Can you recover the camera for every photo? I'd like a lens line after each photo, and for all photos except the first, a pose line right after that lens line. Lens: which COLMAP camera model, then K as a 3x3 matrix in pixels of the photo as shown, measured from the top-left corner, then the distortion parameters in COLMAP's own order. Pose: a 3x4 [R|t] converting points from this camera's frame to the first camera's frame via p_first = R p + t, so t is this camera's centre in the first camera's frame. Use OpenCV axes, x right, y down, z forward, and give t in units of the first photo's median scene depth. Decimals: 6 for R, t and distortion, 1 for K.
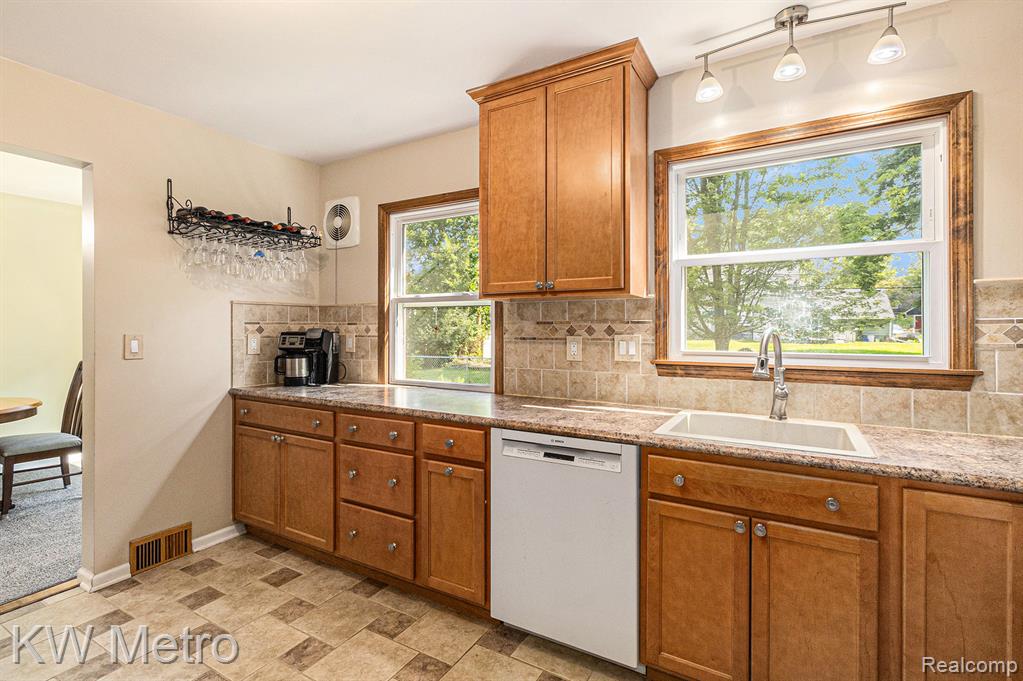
lens RADIAL K [[478.5, 0, 513.2], [0, 478.5, 330.1], [0, 0, 1]] dist [0.000375, -0.000375]
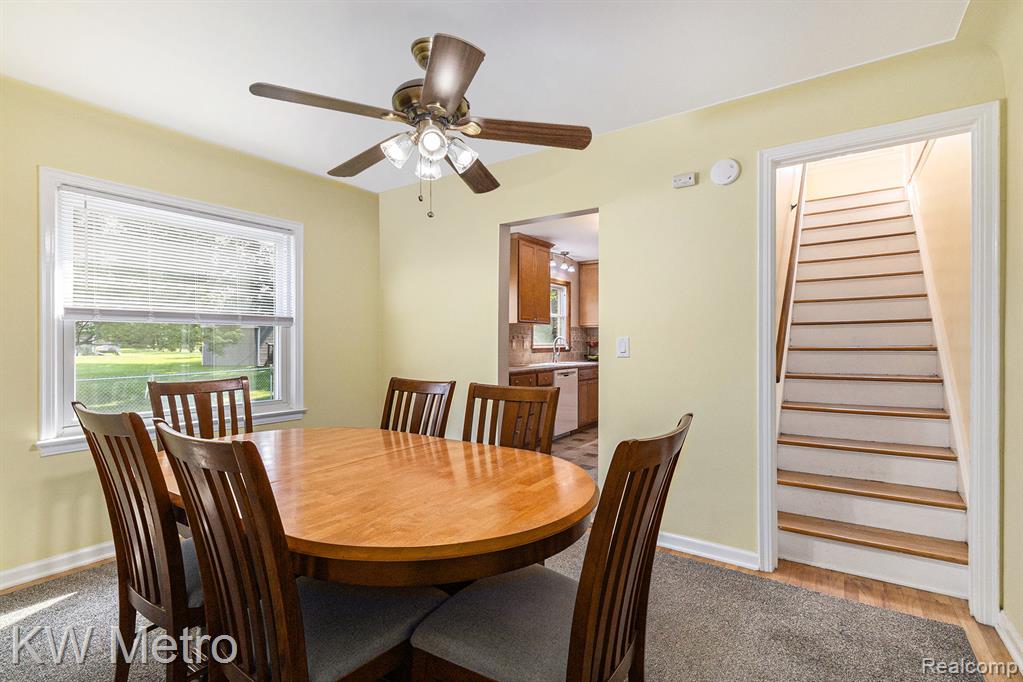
lens RADIAL K [[468.0, 0, 511.5], [0, 468.0, 341.0], [0, 0, 1]] dist [0.002192, 0.000156]
pose [[0.074128, 0.005127, 0.997236, -2.374675], [0.002436, 0.999983, -0.005322, 0.037092], [-0.997246, 0.002824, 0.074115, 0.879758]]
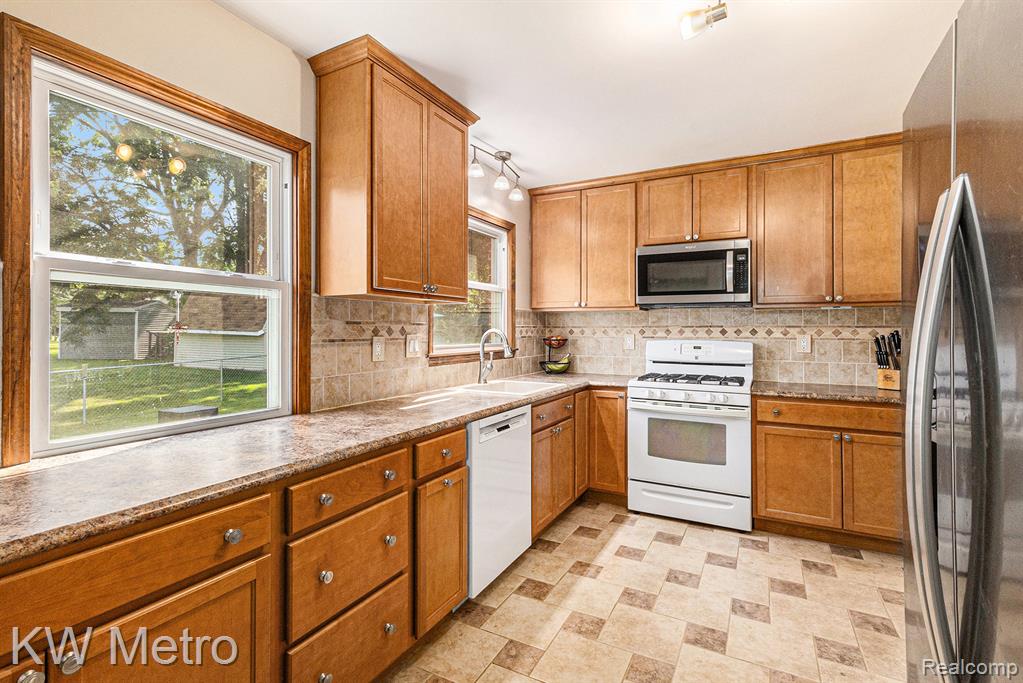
lens RADIAL K [[478.5, 0, 513.2], [0, 478.5, 331.1], [0, 0, 1]] dist [0.000375, -0.000375]
pose [[-0.046243, -0.001367, 0.998929, -0.934201], [0.000523, 0.999999, 0.001393, -0.000313], [-0.998930, 0.000587, -0.046242, 0.803229]]
